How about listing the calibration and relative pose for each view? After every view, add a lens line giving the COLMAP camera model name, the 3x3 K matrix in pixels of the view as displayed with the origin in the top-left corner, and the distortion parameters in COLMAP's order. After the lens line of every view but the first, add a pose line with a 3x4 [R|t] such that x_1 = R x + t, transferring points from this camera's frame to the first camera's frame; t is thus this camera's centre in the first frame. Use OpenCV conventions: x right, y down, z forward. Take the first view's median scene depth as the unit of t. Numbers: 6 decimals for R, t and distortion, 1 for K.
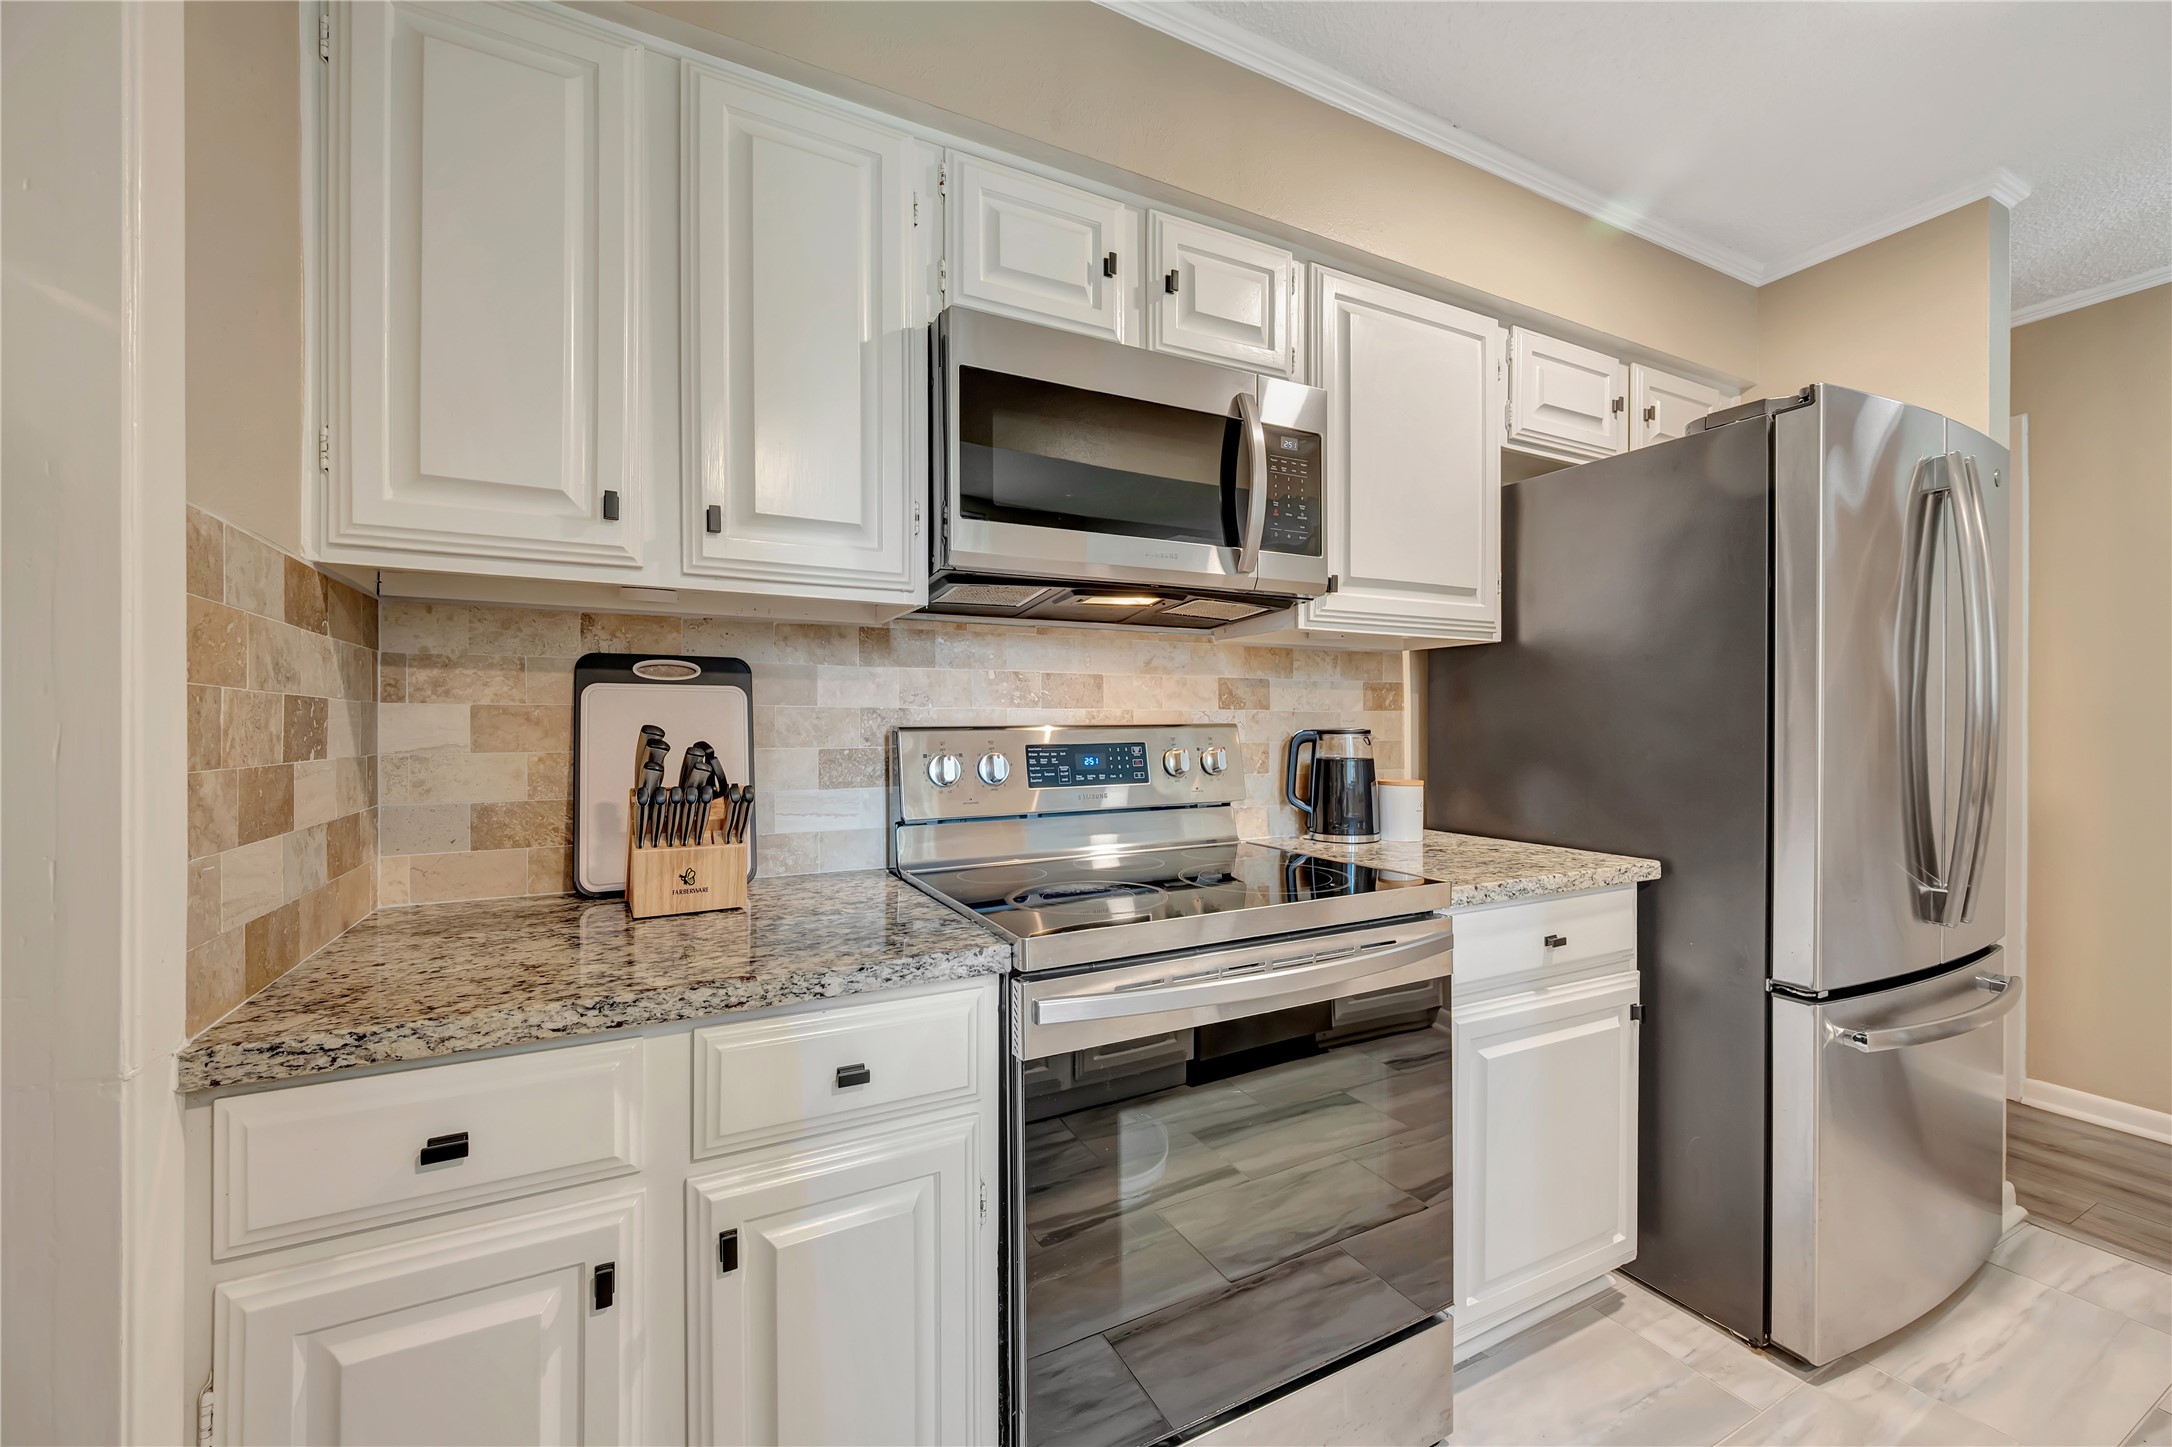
lens RADIAL K [[855.2, 0, 1087.9], [0, 855.2, 730.3], [0, 0, 1]] dist [0.001635, 0.000121]
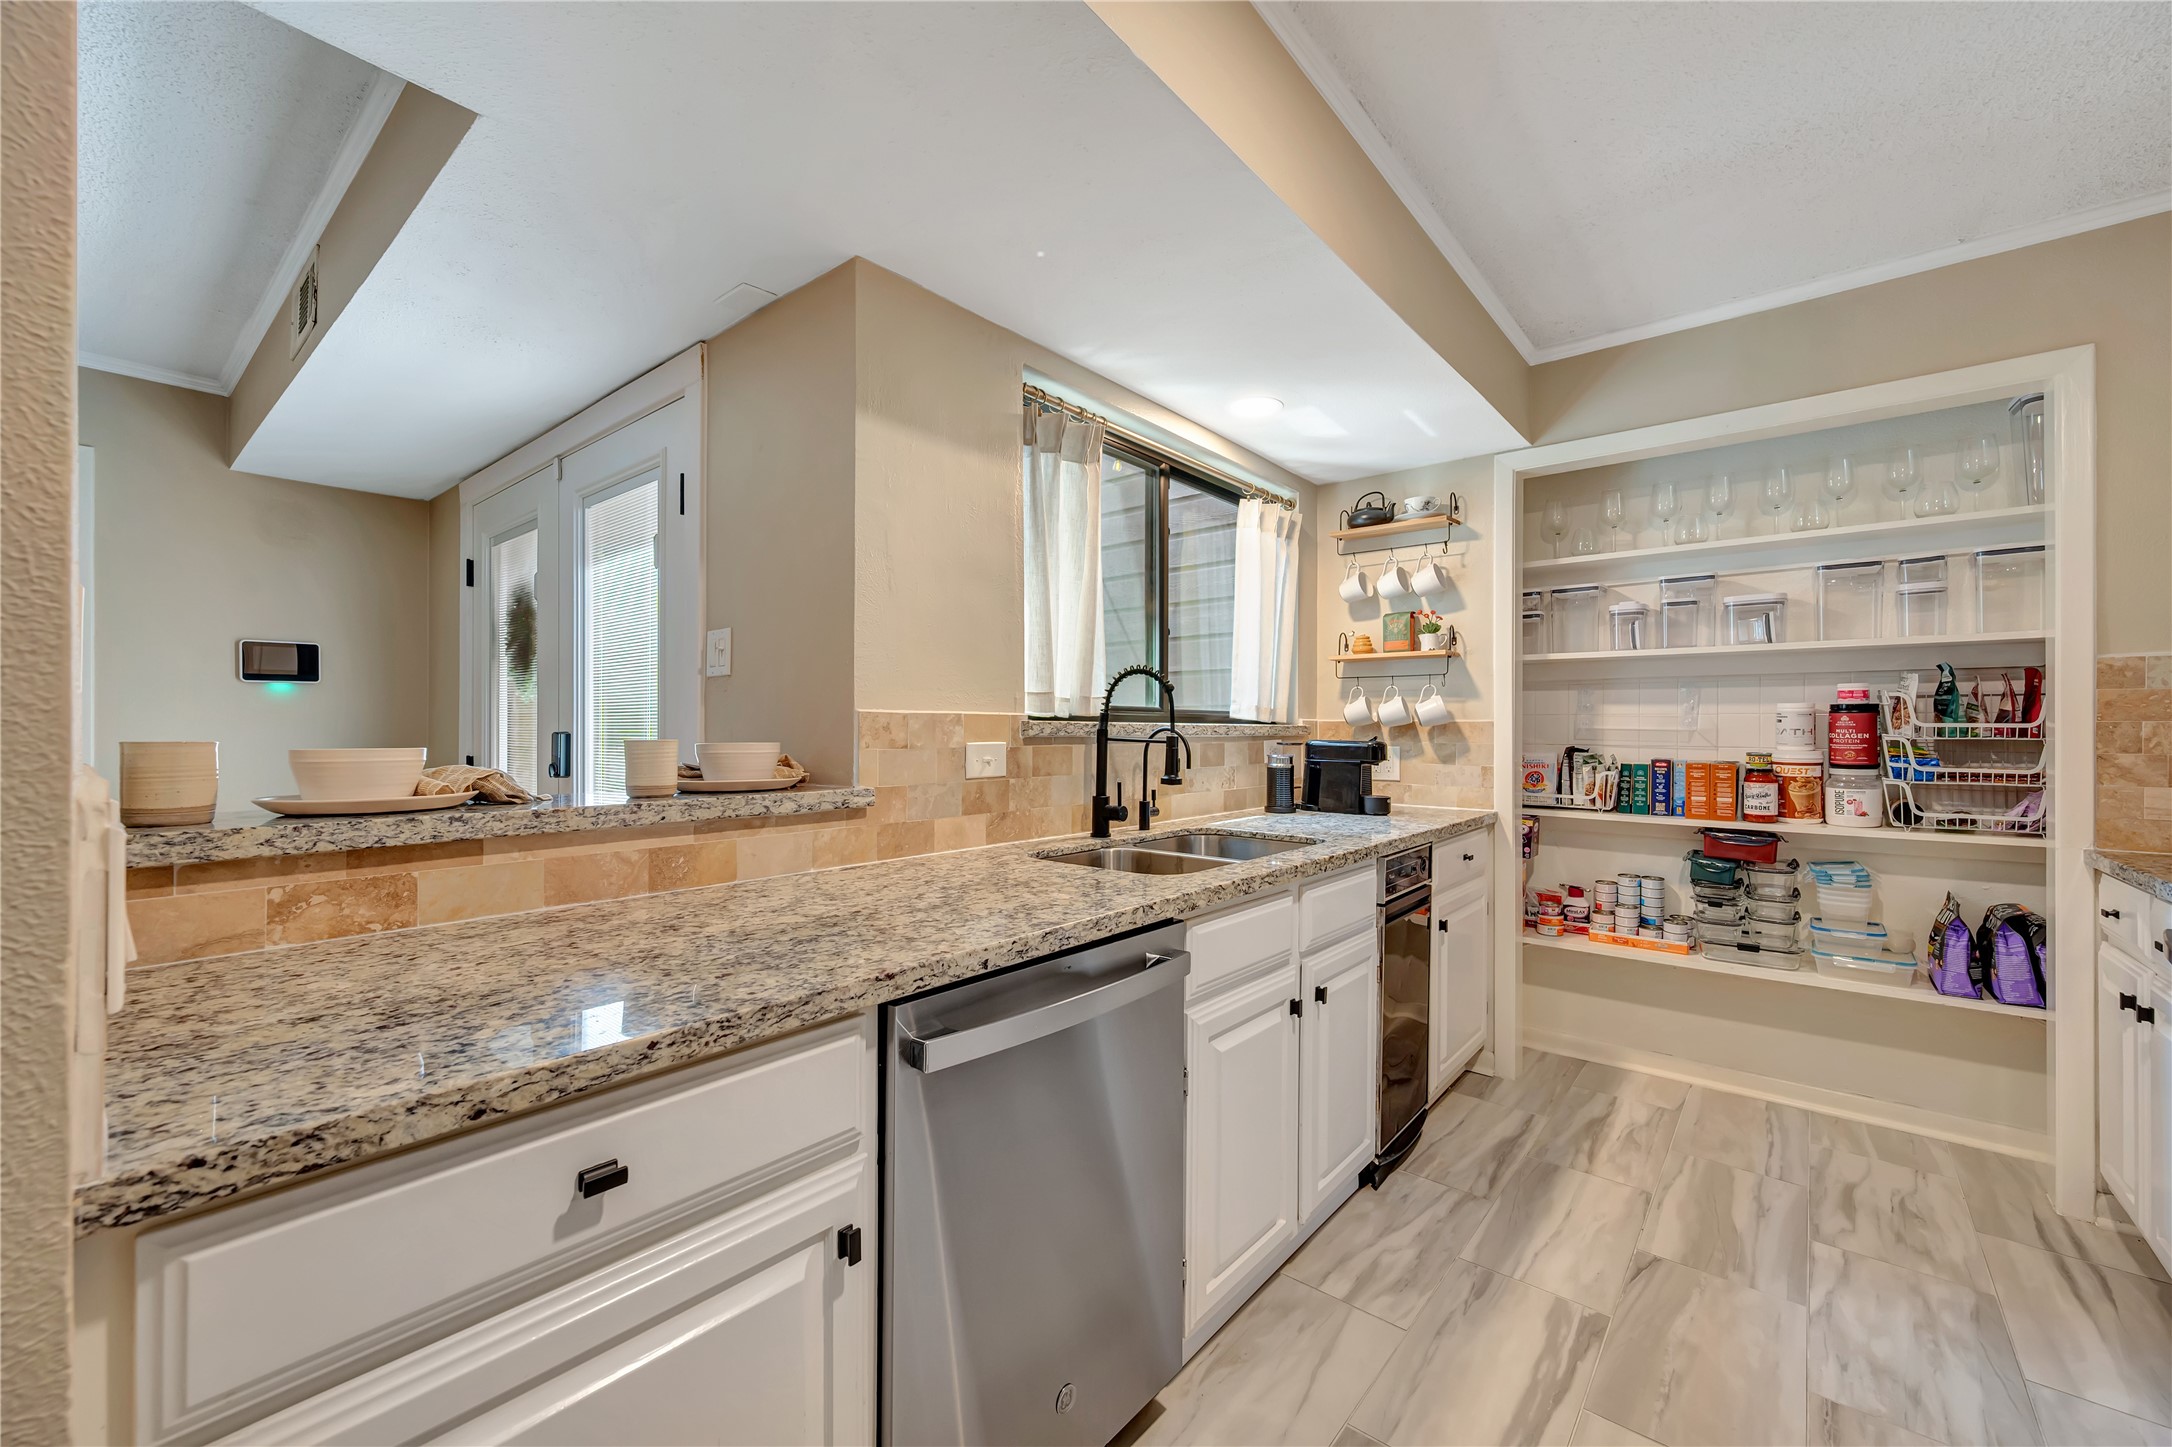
lens RADIAL K [[858.5, 0, 1087.9], [0, 858.5, 722.8], [0, 0, 1]] dist [-0.000297, 0.000215]
pose [[-0.922553, -0.006732, -0.385812, 1.337047], [-0.005983, 0.999977, -0.003144, -0.009762], [0.385825, -0.000592, -0.922572, 1.002916]]
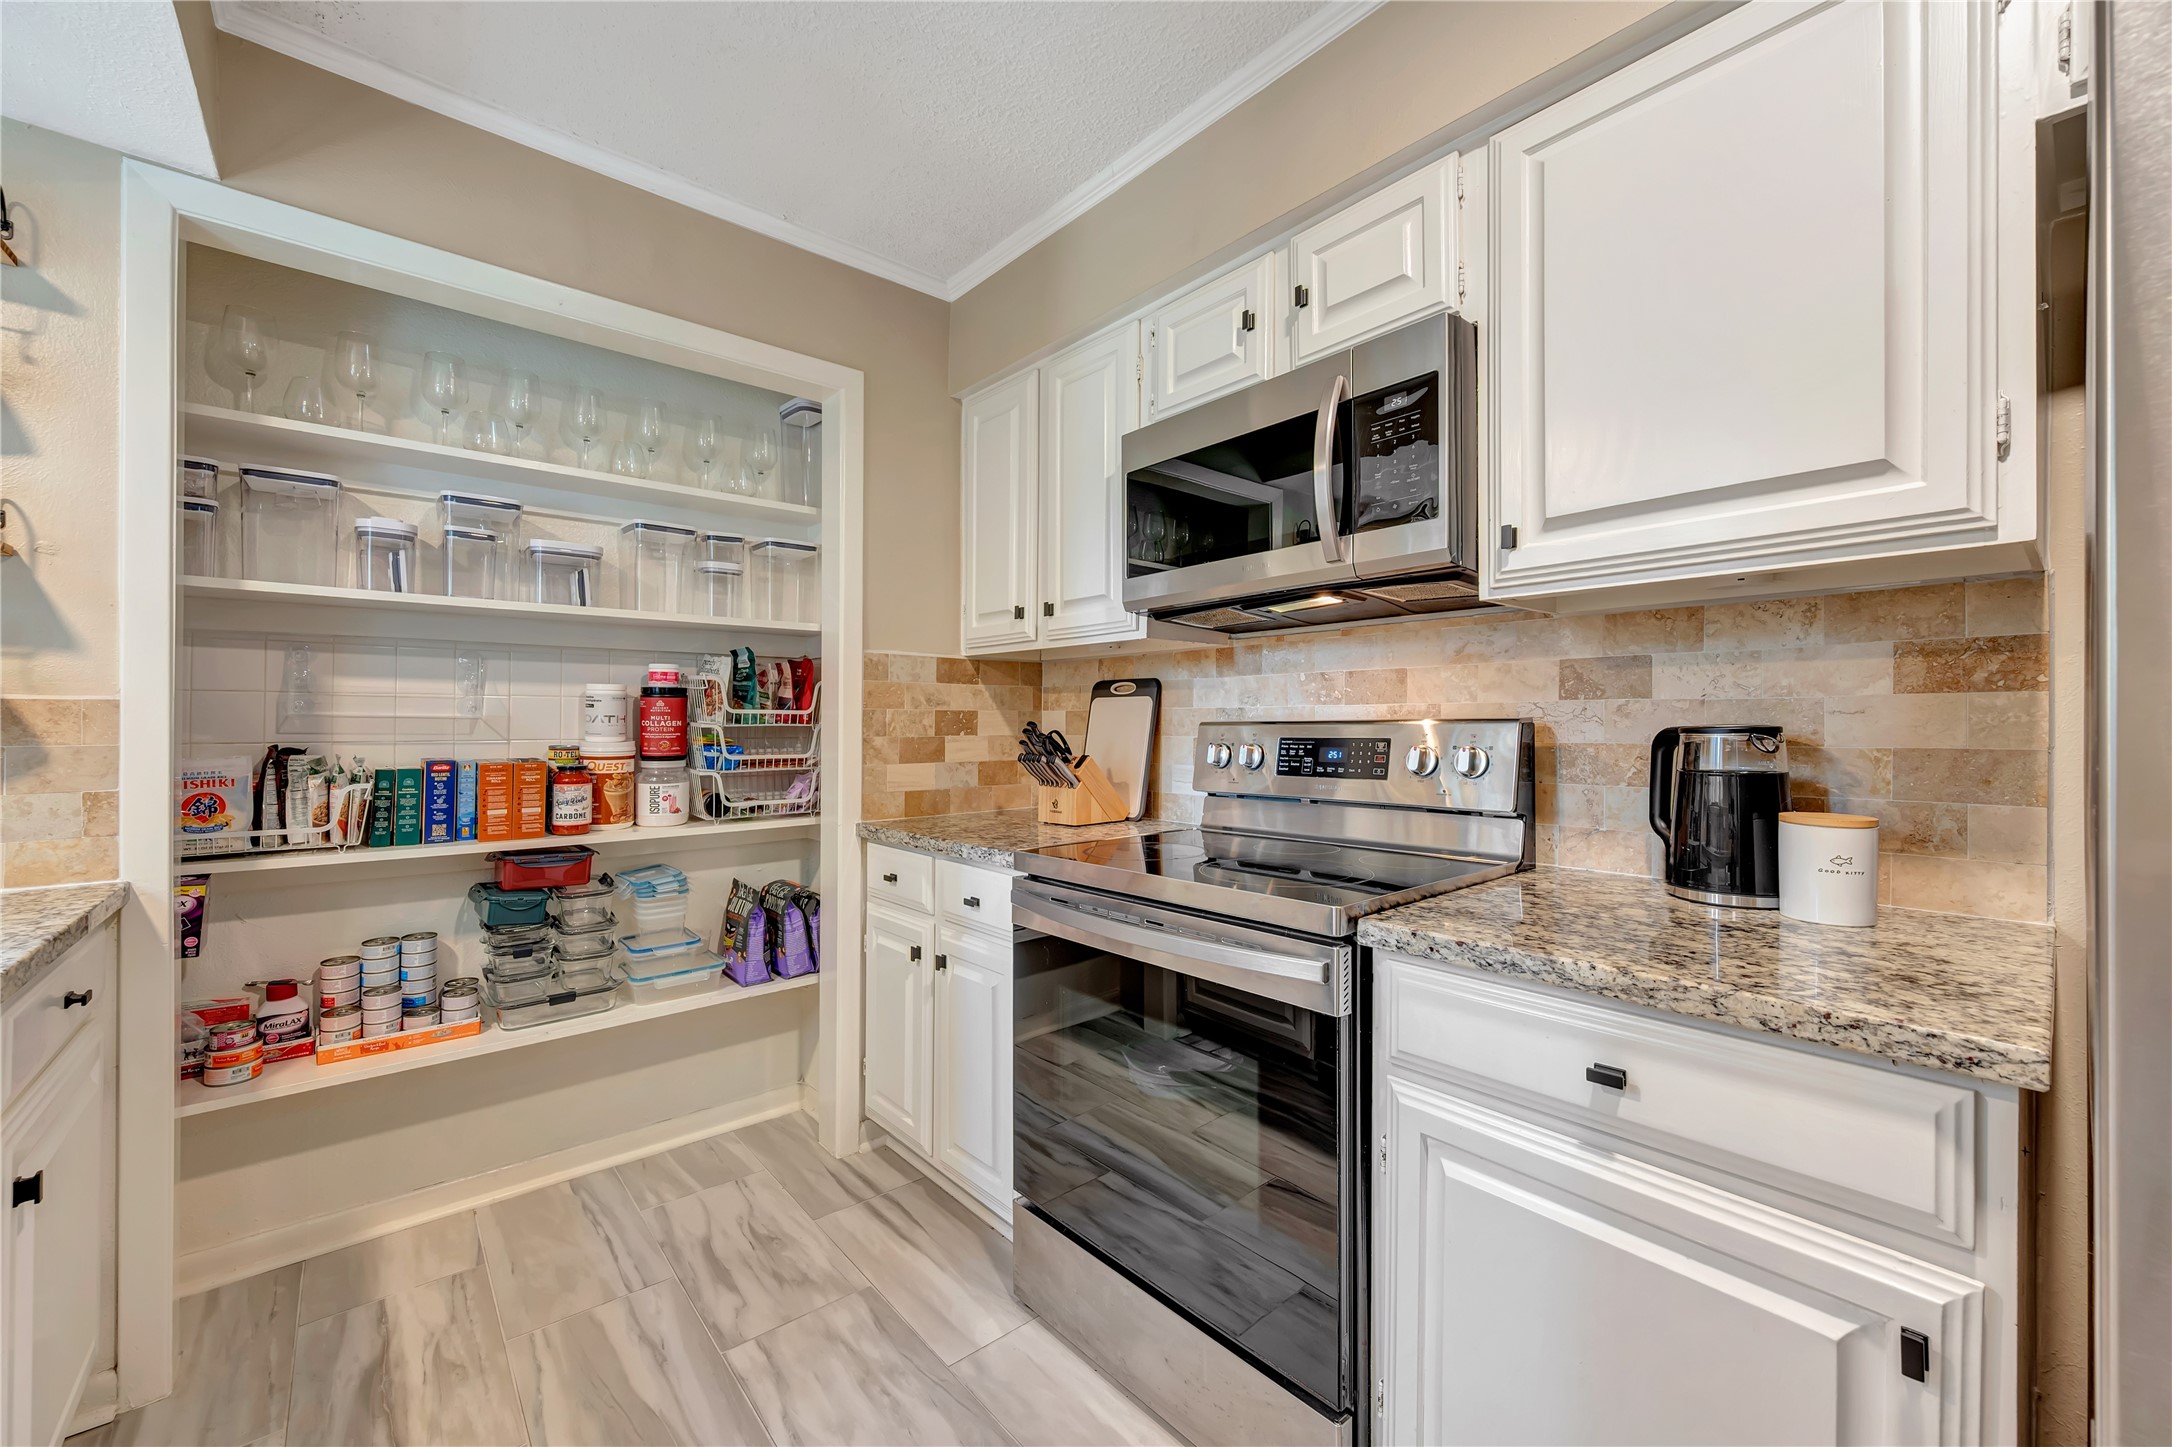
lens RADIAL K [[858.5, 0, 1087.9], [0, 858.5, 722.8], [0, 0, 1]] dist [-0.000297, 0.000215]
pose [[0.234163, 0.001606, -0.972196, 0.968404], [-0.002712, 0.999996, 0.000999, -0.003649], [0.972194, 0.002403, 0.234166, 0.459329]]
